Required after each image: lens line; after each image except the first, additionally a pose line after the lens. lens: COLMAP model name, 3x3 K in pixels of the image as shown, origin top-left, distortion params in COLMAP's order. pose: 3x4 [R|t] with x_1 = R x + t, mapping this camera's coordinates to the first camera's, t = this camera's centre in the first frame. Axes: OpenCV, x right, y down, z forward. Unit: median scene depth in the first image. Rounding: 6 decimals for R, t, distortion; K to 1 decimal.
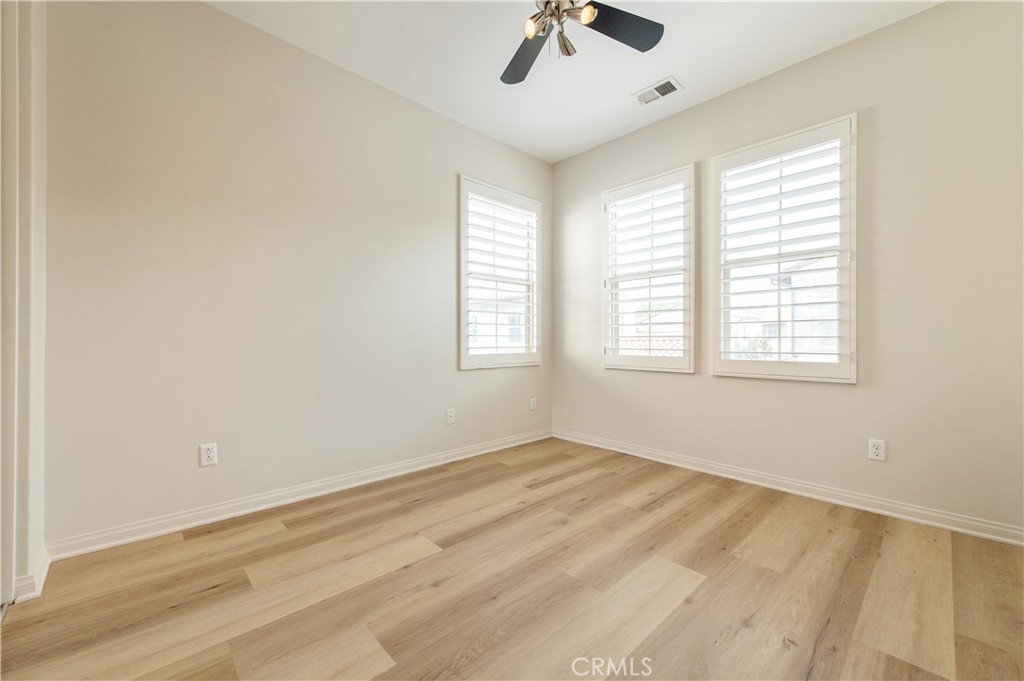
lens RADIAL K [[402.2, 0, 513.3], [0, 402.2, 335.9], [0, 0, 1]] dist [0.015949, -0.004922]
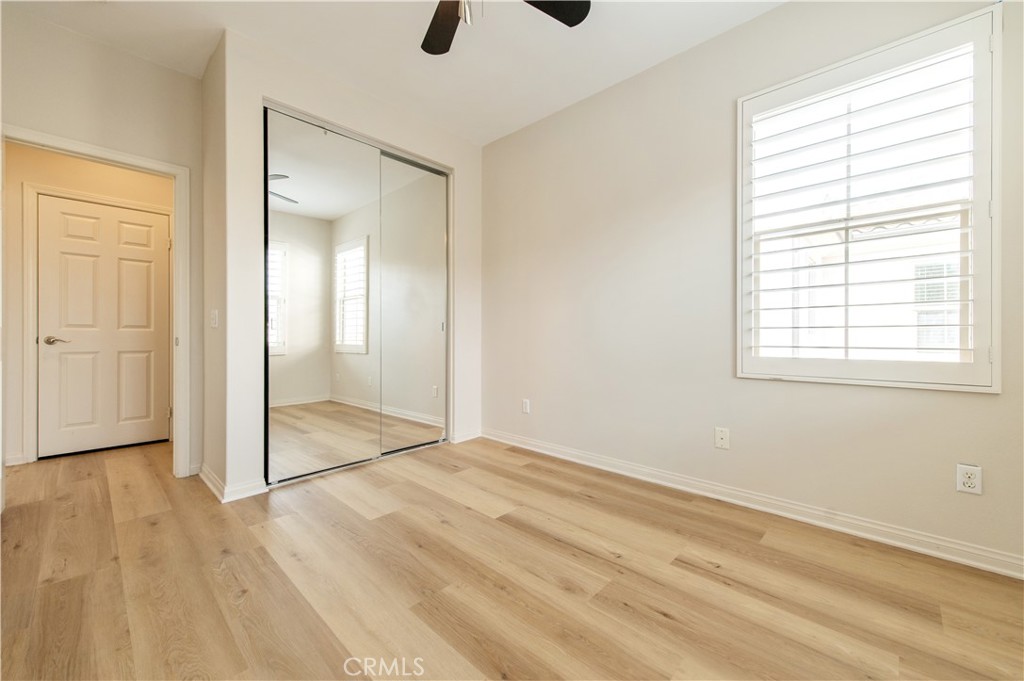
lens RADIAL K [[402.2, 0, 513.3], [0, 402.2, 335.9], [0, 0, 1]] dist [0.015949, -0.004922]
pose [[0.049838, 0.001605, -0.998756, 0.751226], [0.012208, 0.999923, 0.002216, 0.008566], [0.998683, -0.012304, 0.049815, 0.779940]]
